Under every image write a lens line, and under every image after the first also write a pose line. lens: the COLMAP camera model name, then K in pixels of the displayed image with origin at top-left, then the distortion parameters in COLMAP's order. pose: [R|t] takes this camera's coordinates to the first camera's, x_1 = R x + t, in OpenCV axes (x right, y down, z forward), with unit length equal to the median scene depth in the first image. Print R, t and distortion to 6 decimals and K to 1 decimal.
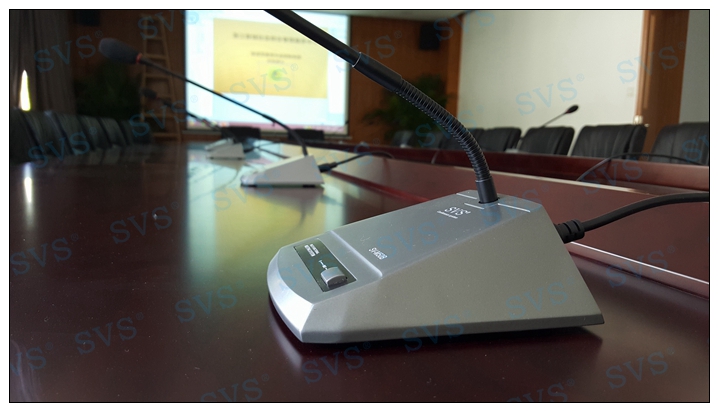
lens RADIAL K [[549.3, 0, 359.0], [0, 549.3, 205.5], [0, 0, 1]] dist [-0.001852, -0.001736]
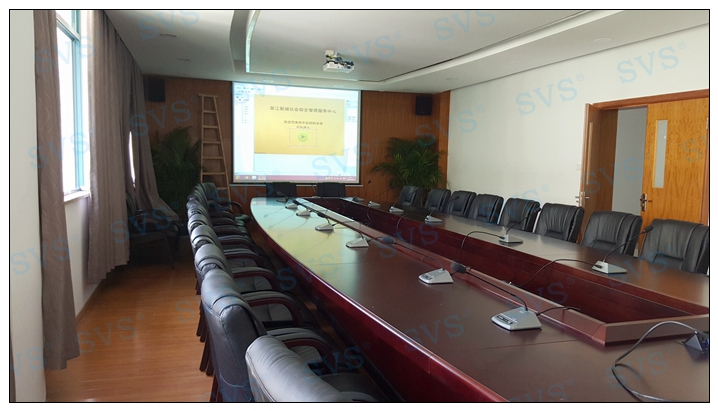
lens RADIAL K [[535.4, 0, 359.0], [0, 535.4, 205.5], [0, 0, 1]] dist [0.083425, 0.000054]
pose [[0.998757, -0.017120, 0.046802, -0.086191], [0.018520, 0.999389, -0.029651, -0.046107], [-0.046265, 0.030481, 0.998464, -0.228116]]
